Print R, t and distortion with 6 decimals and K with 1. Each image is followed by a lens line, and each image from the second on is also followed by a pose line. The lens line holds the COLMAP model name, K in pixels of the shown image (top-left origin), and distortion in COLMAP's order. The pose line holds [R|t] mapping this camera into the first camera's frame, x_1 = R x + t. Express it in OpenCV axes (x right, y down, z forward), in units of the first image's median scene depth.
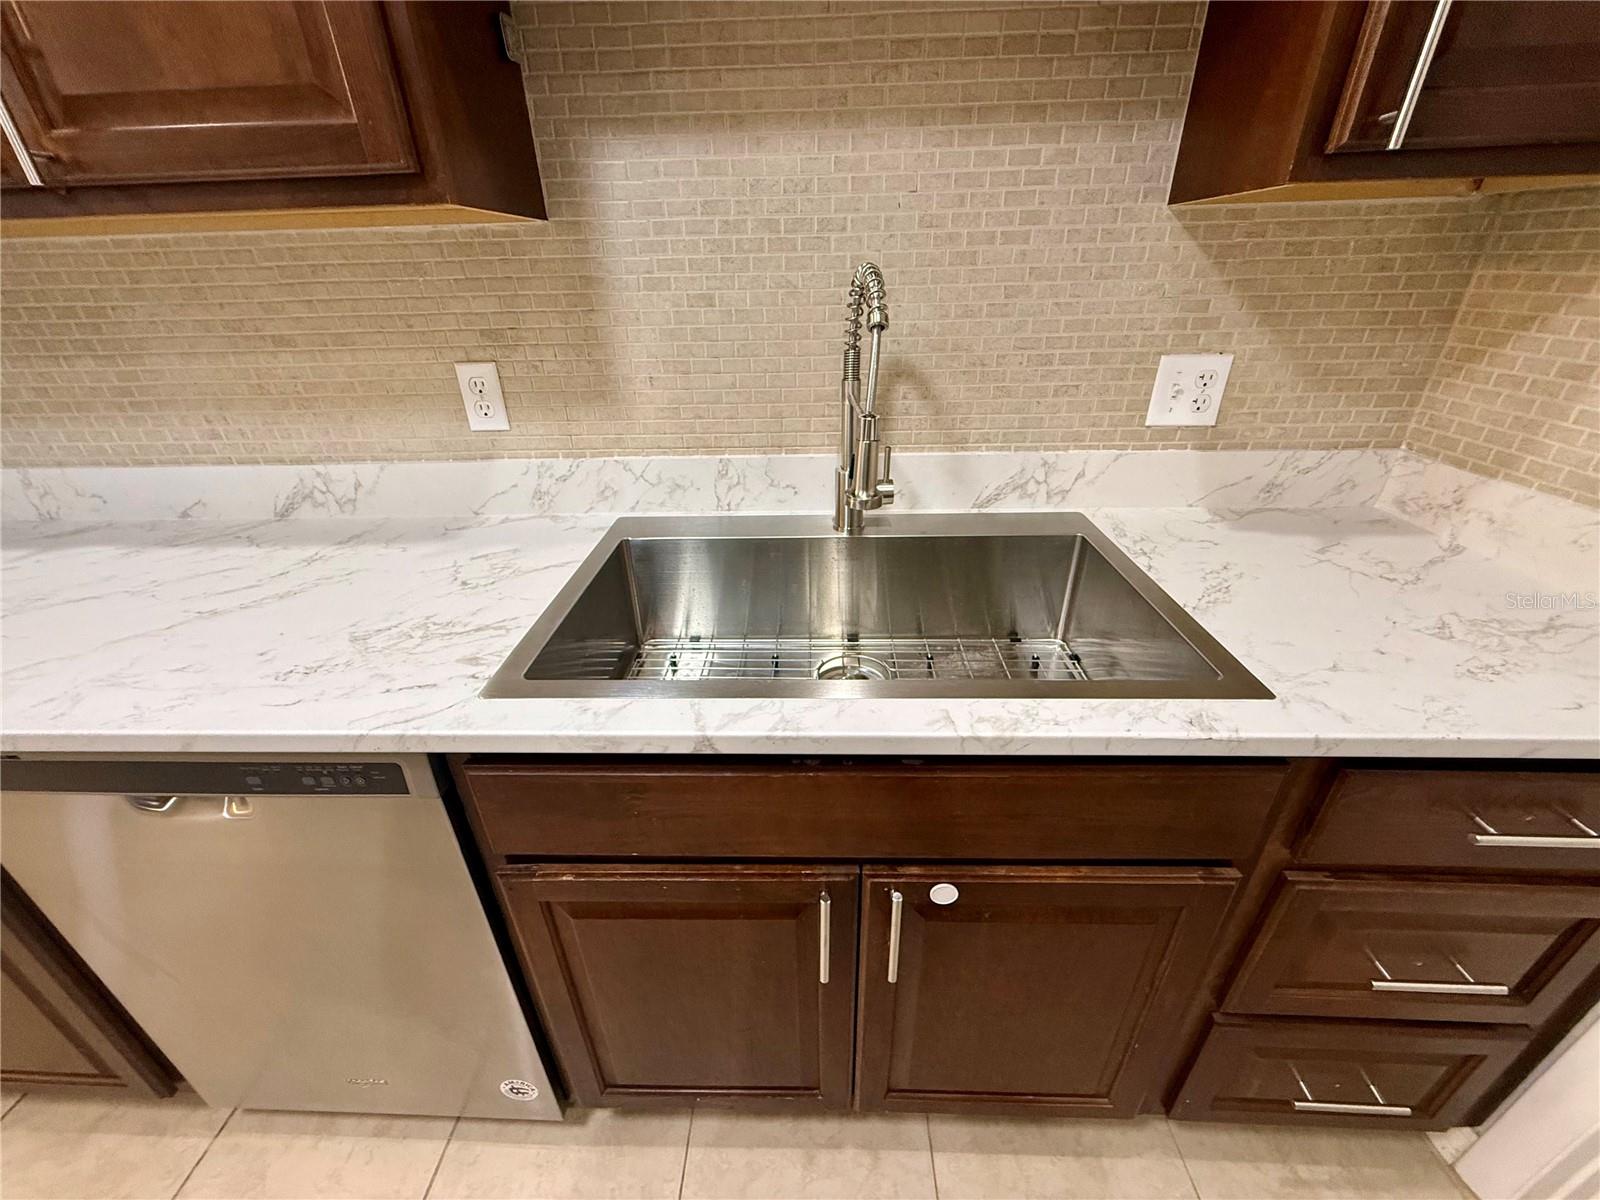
lens RADIAL K [[635.9, 0, 798.8], [0, 635.9, 610.4], [0, 0, 1]] dist [-0.000037, -0.000055]
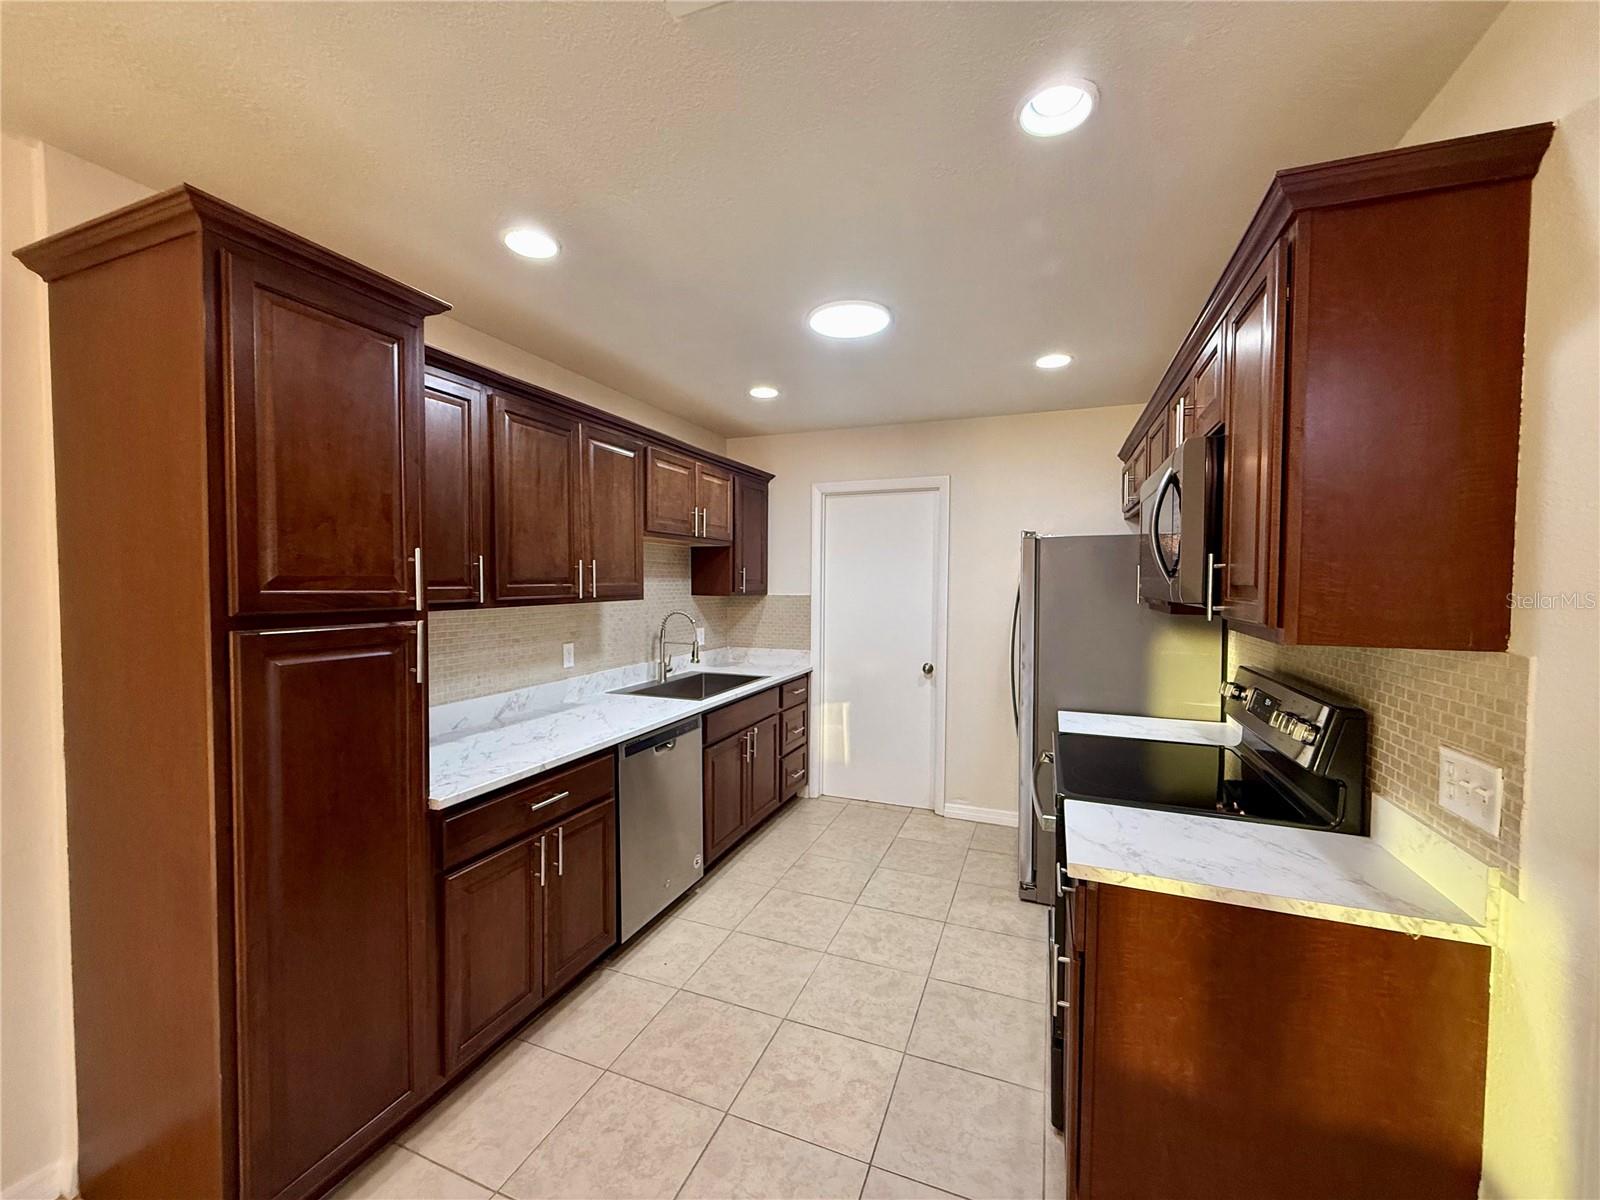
lens RADIAL K [[635.9, 0, 795.8], [0, 635.9, 598.1], [0, 0, 1]] dist [-0.000037, -0.000055]
pose [[0.343898, -0.003410, 0.939001, -2.738195], [0.435925, 0.886283, -0.156434, 0.297240], [-0.831687, 0.463131, 0.306277, -0.754499]]
